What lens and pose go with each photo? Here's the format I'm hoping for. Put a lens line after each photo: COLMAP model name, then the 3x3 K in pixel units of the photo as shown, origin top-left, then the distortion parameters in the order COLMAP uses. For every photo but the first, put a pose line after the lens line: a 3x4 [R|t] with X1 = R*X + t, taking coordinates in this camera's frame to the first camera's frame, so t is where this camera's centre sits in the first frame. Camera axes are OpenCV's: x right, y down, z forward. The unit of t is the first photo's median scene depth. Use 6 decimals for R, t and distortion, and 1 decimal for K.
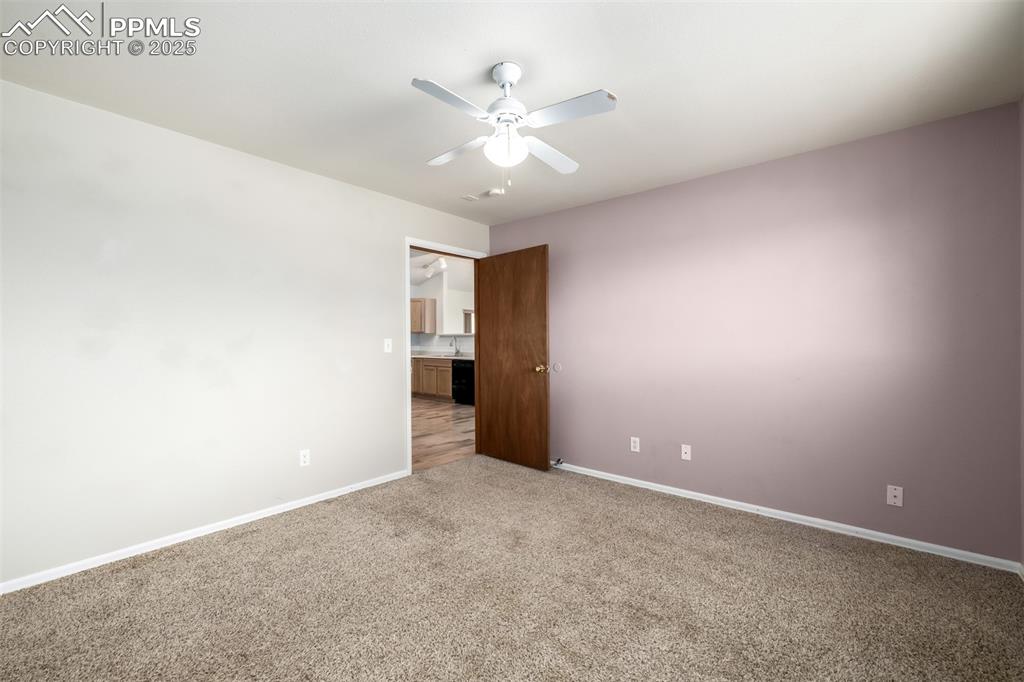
lens RADIAL K [[432.1, 0, 511.2], [0, 432.1, 339.5], [0, 0, 1]] dist [-0.000427, 0.000119]
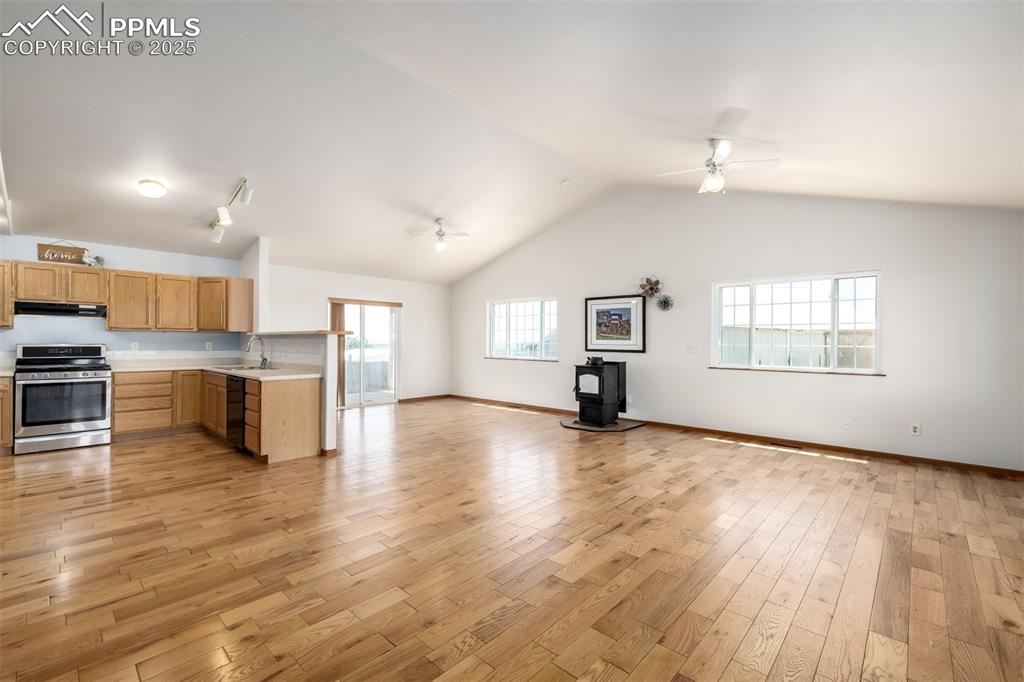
lens RADIAL K [[432.1, 0, 501.3], [0, 432.1, 339.0], [0, 0, 1]] dist [-0.000427, 0.000119]
pose [[0.998654, 0.003800, -0.051729, 0.256071], [-0.004012, 0.999984, -0.003994, -0.002023], [0.051713, 0.004196, 0.998653, 0.391868]]
